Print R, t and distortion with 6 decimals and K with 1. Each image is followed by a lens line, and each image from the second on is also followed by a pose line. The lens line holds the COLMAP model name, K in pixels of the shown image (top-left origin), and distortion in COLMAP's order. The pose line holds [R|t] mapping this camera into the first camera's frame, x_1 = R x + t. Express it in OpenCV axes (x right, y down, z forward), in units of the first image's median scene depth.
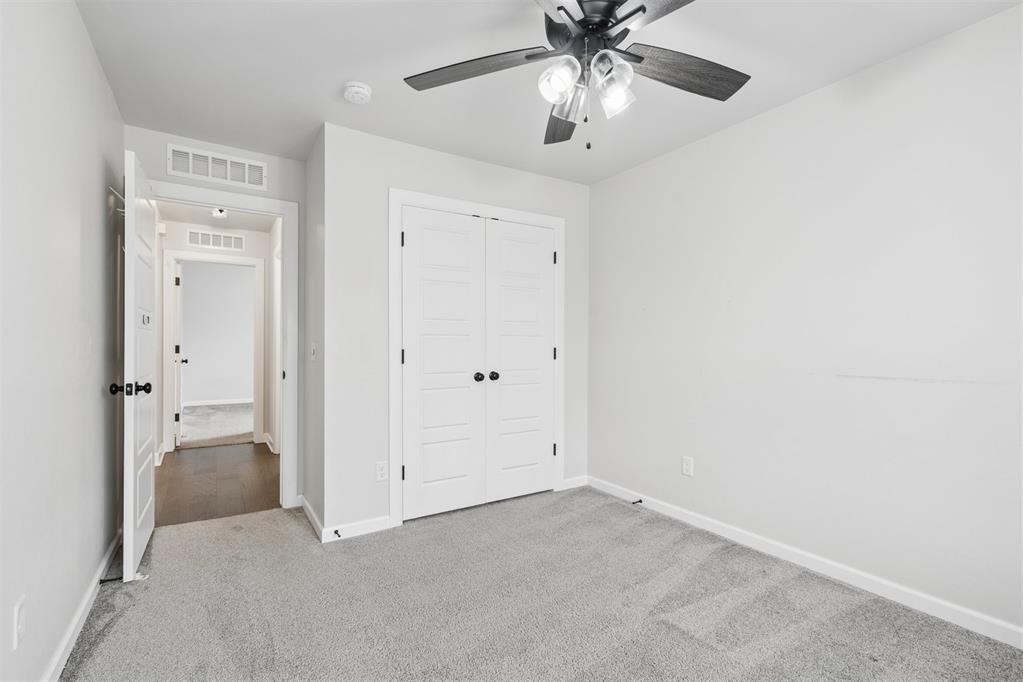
lens RADIAL K [[460.9, 0, 512.4], [0, 460.9, 344.4], [0, 0, 1]] dist [0.001075, 0.000451]
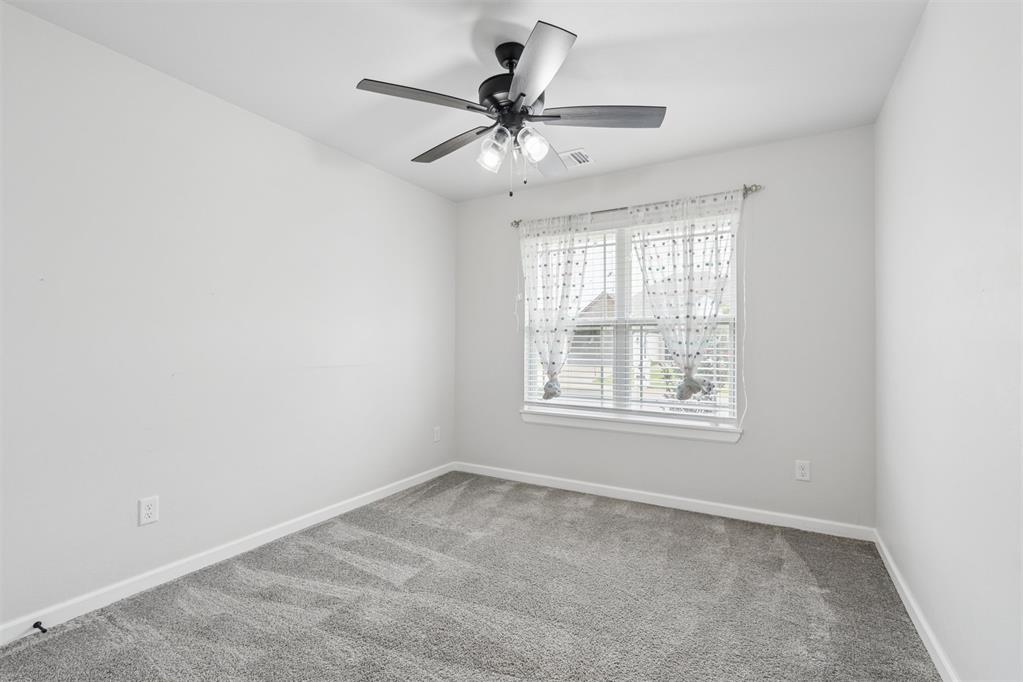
lens RADIAL K [[460.9, 0, 512.4], [0, 460.9, 344.4], [0, 0, 1]] dist [0.001075, 0.000451]
pose [[-0.481681, 0.002002, 0.876344, -0.699132], [-0.012222, 0.999885, -0.009003, 0.008405], [-0.876261, -0.015047, -0.481601, 1.143515]]
